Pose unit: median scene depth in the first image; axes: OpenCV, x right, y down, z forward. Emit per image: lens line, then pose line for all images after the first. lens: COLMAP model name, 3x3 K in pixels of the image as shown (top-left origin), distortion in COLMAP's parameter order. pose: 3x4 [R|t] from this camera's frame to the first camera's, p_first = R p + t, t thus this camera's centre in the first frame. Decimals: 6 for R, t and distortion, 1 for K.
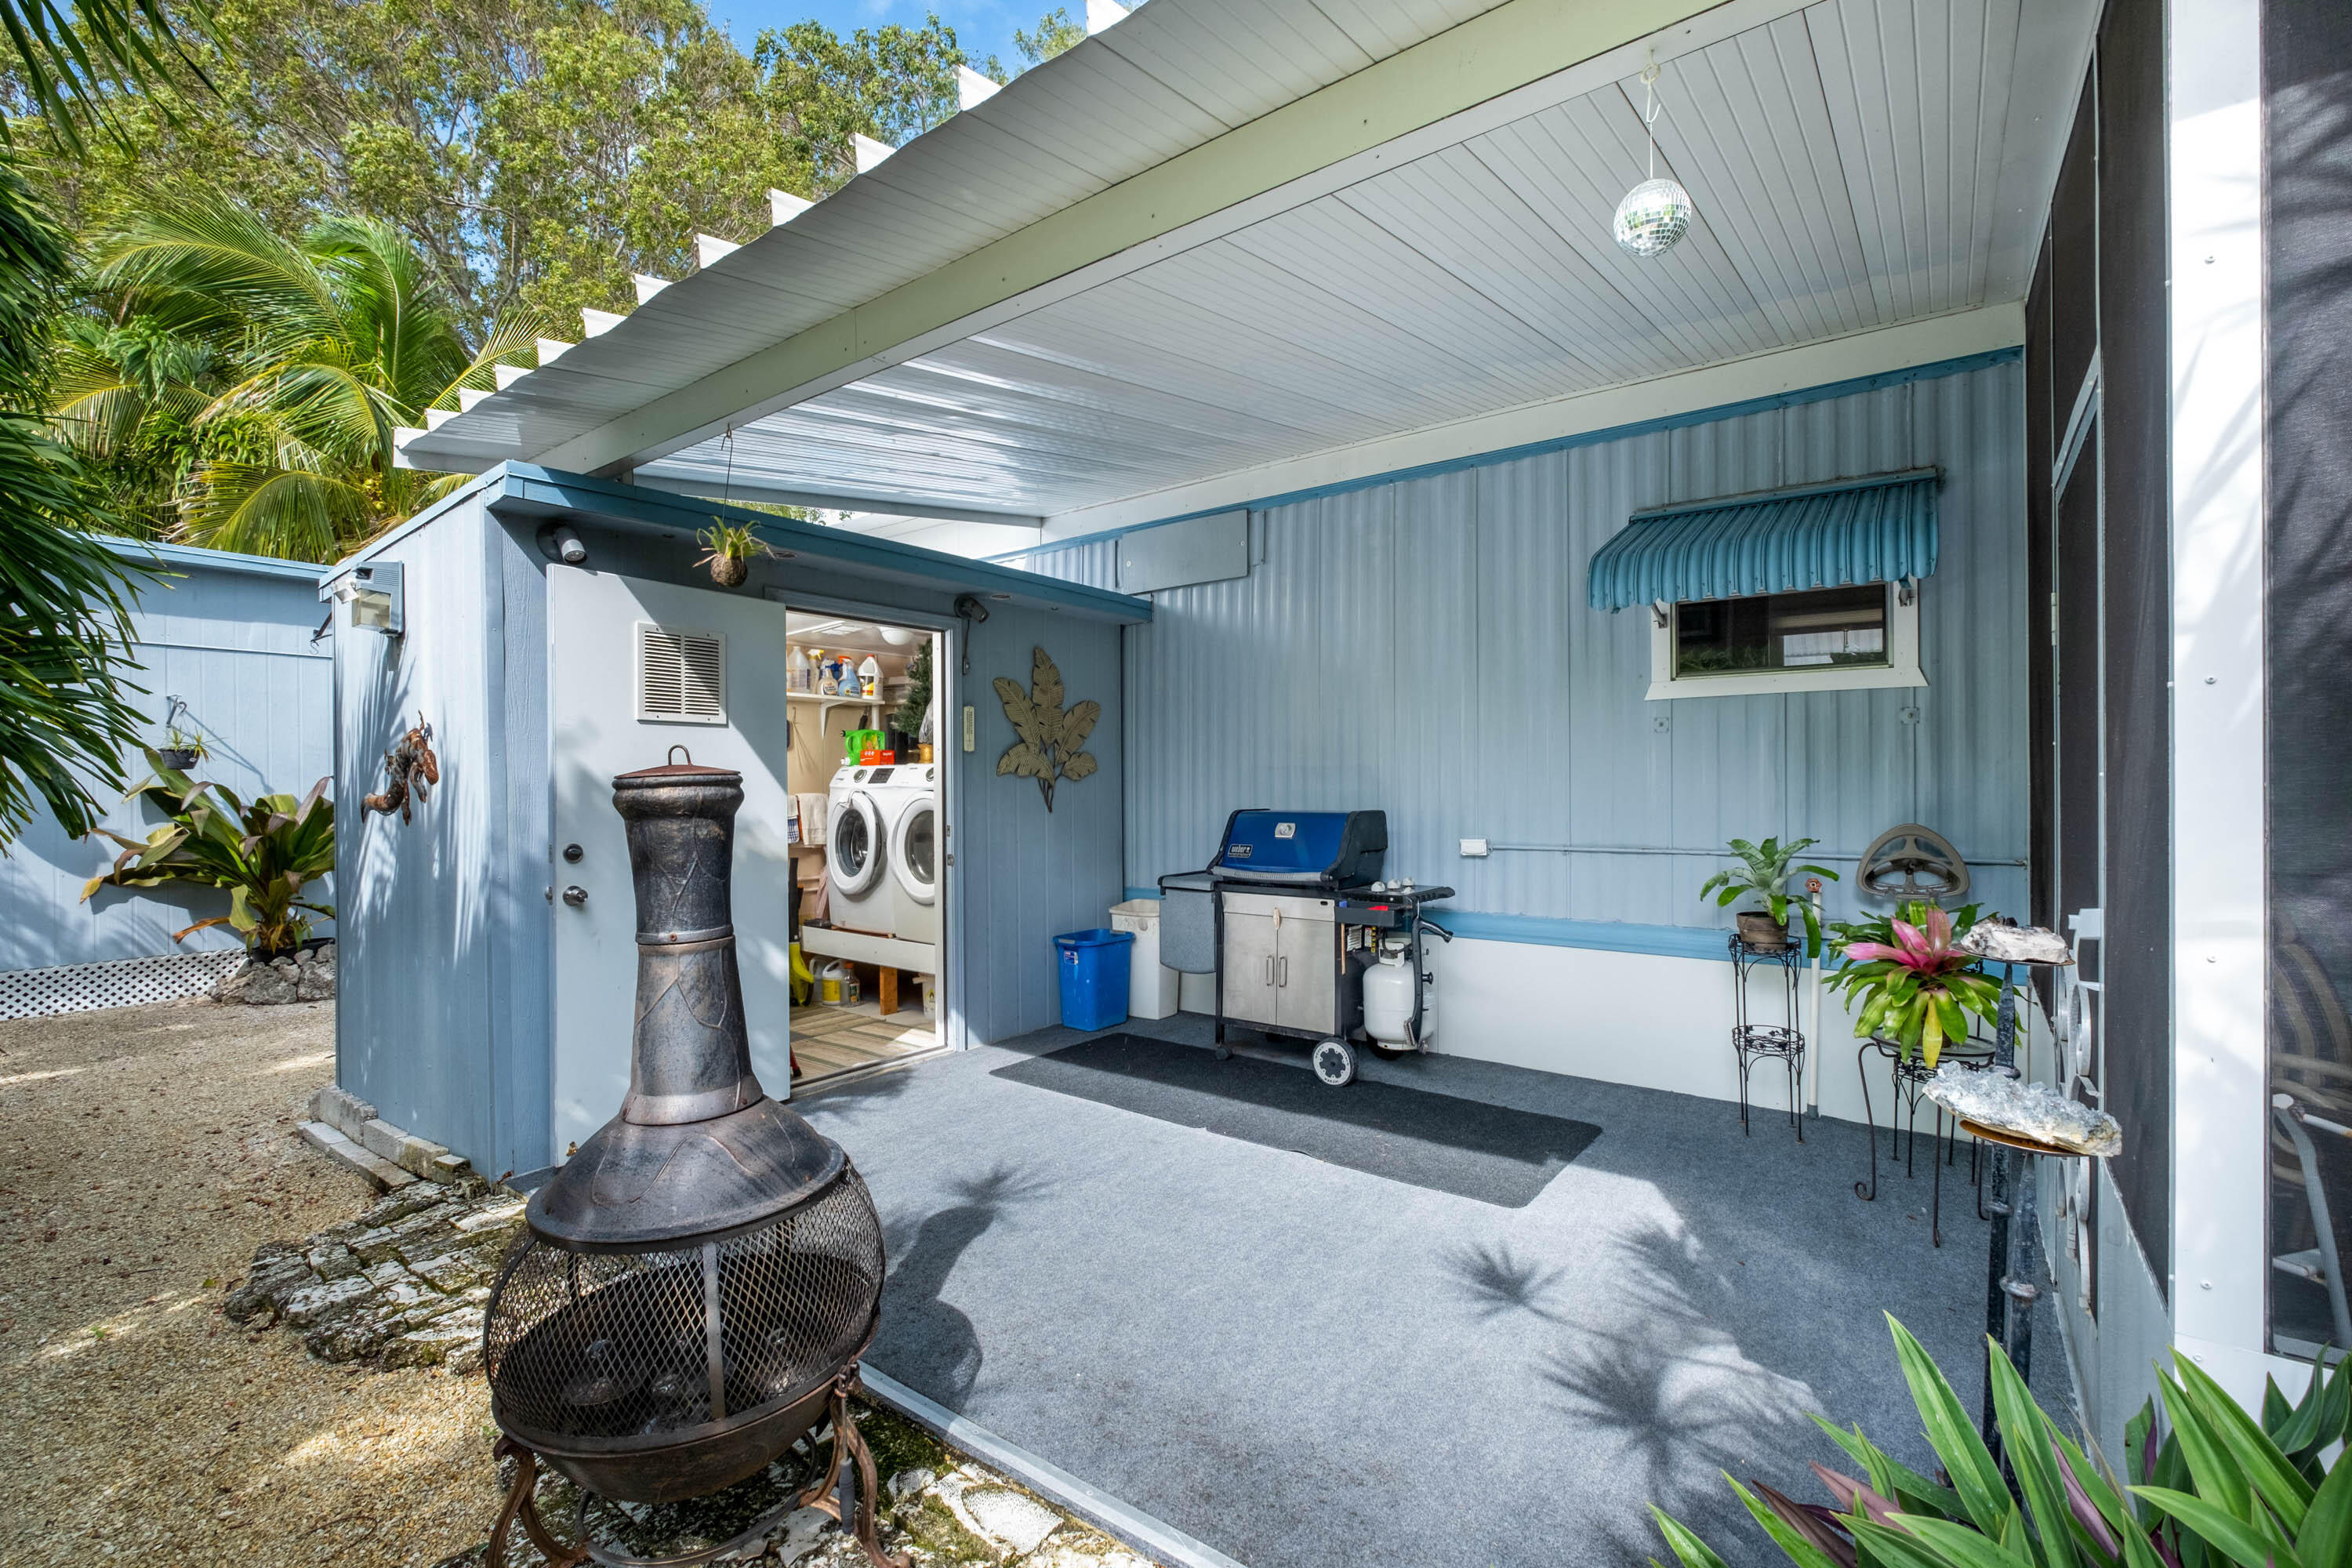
lens RADIAL K [[1023.7, 0, 1164.5], [0, 1023.7, 764.4], [0, 0, 1]] dist [-0.000270, -0.000049]
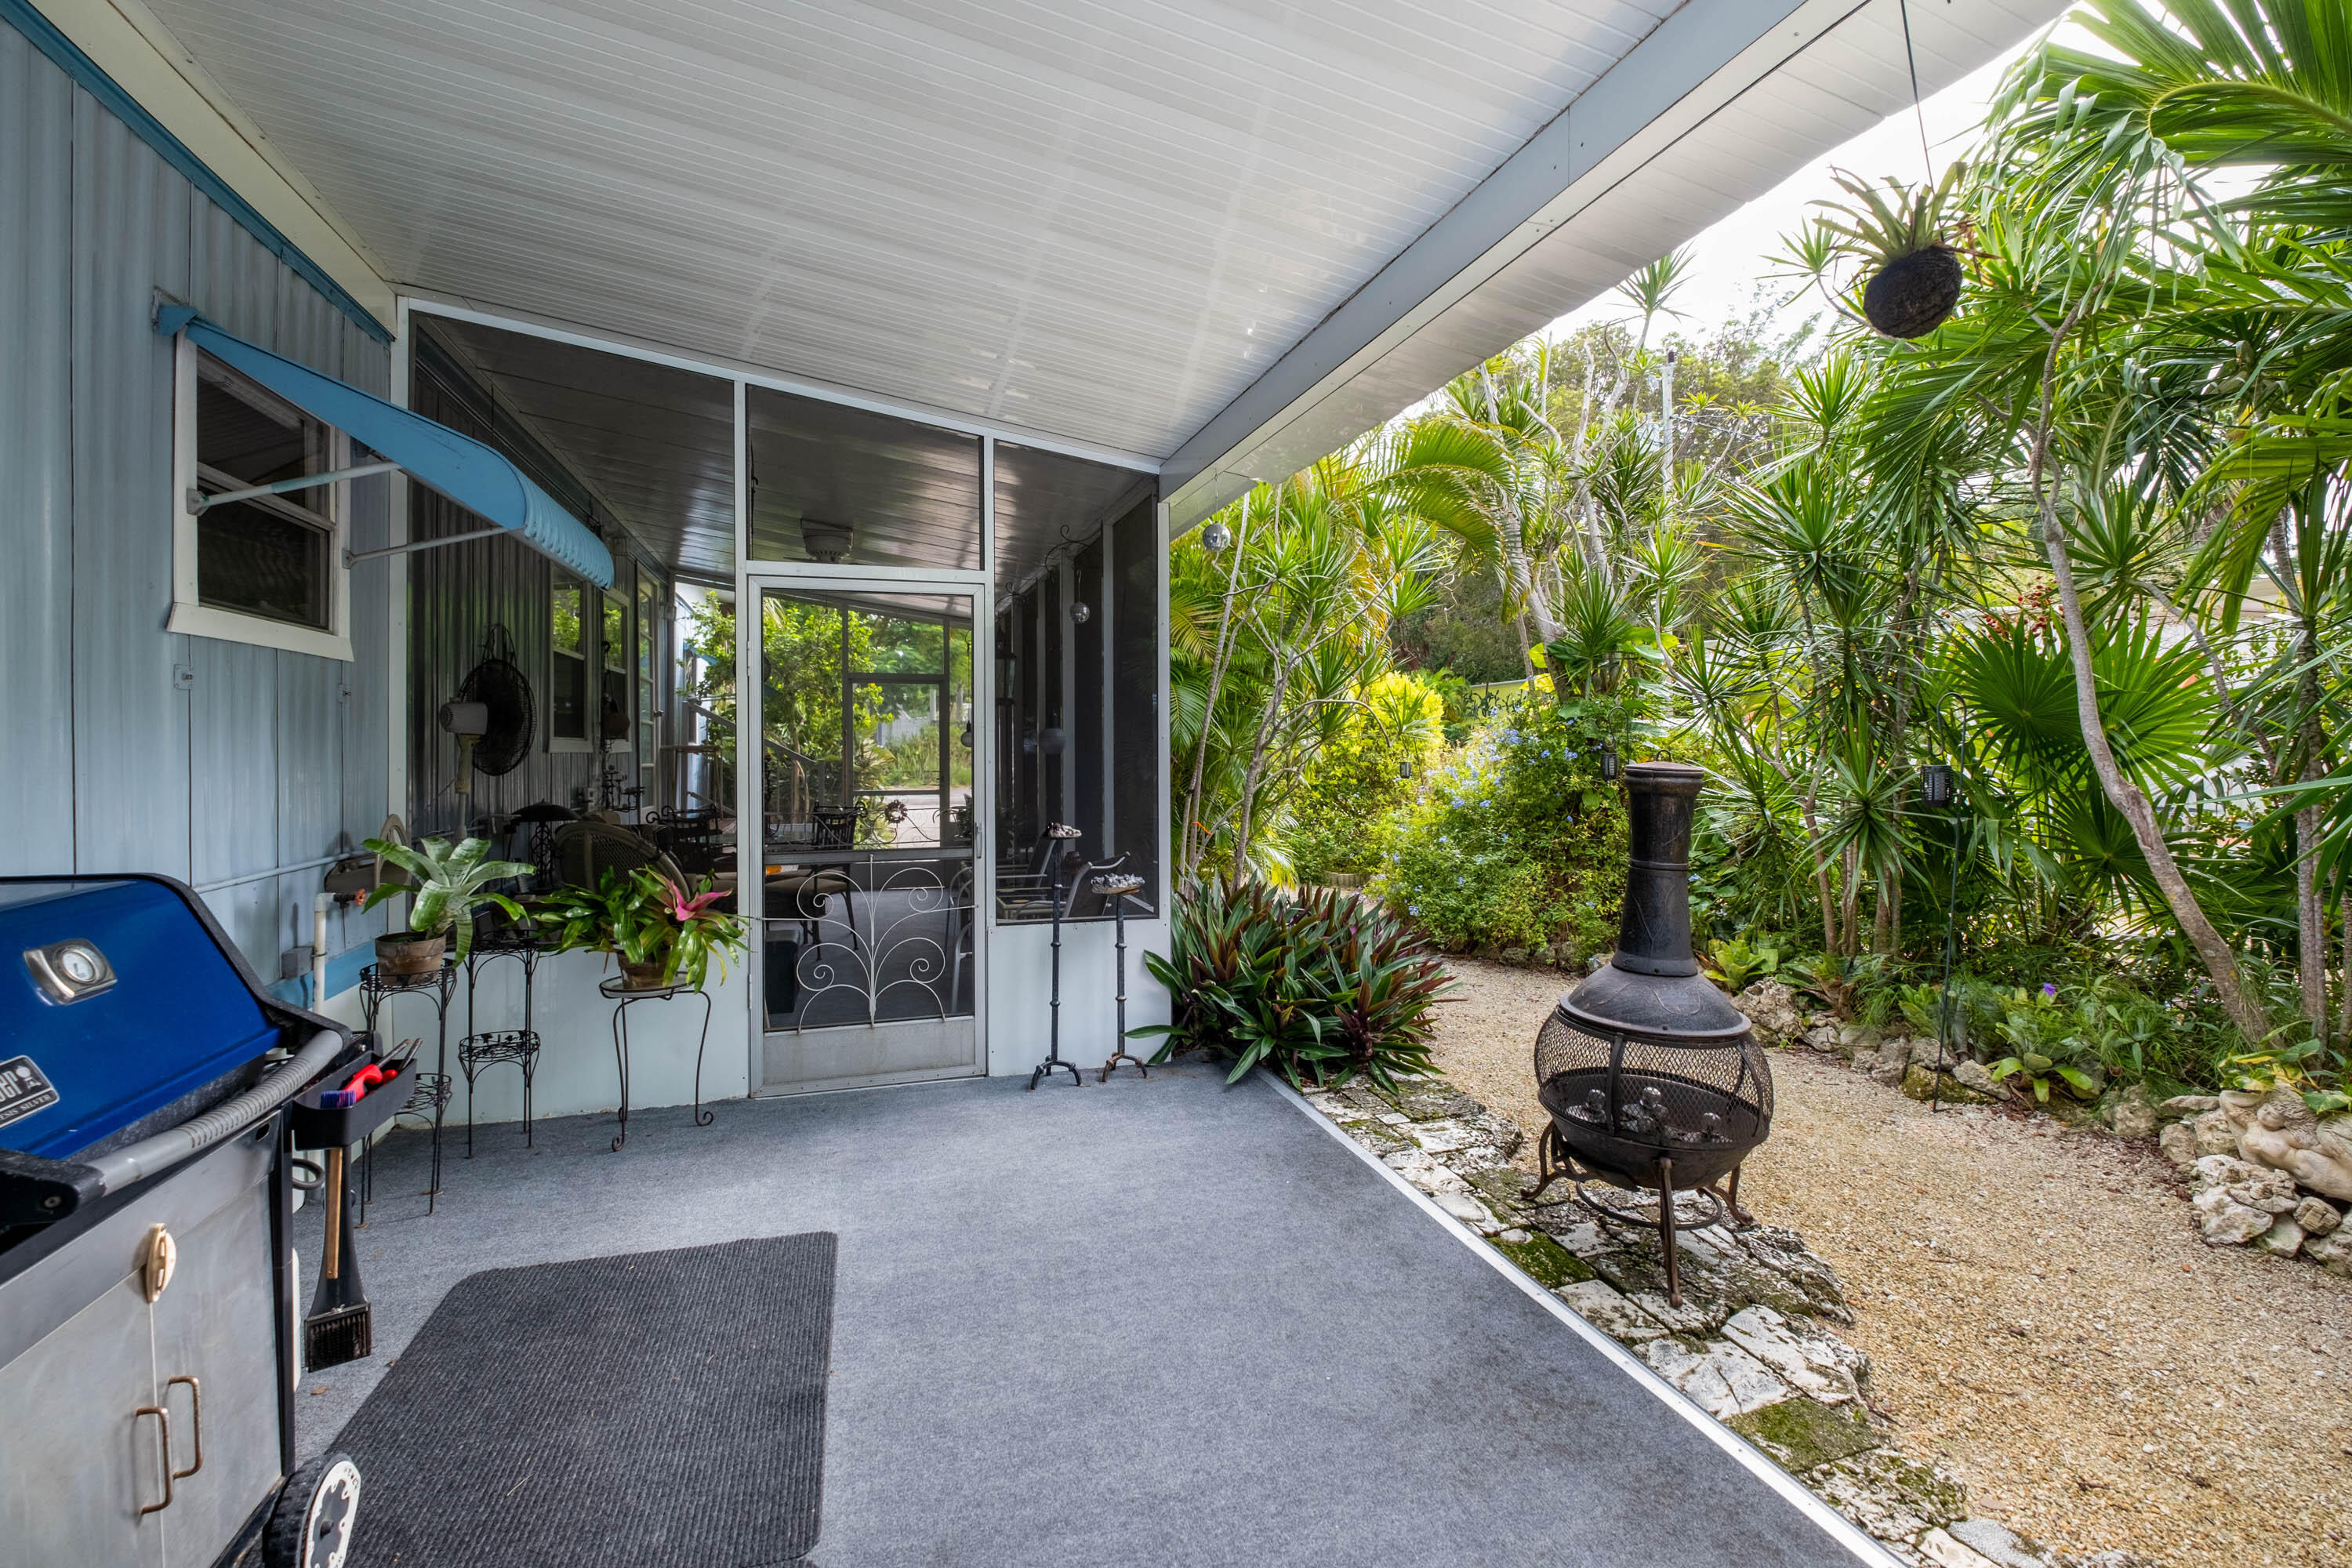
lens RADIAL K [[1023.7, 0, 1164.5], [0, 1023.7, 764.4], [0, 0, 1]] dist [-0.000270, -0.000049]
pose [[-0.812508, -0.012921, 0.582807, -0.375156], [-0.011130, 0.999916, 0.006651, 0.001103], [-0.582844, -0.001083, -0.812583, 1.361575]]
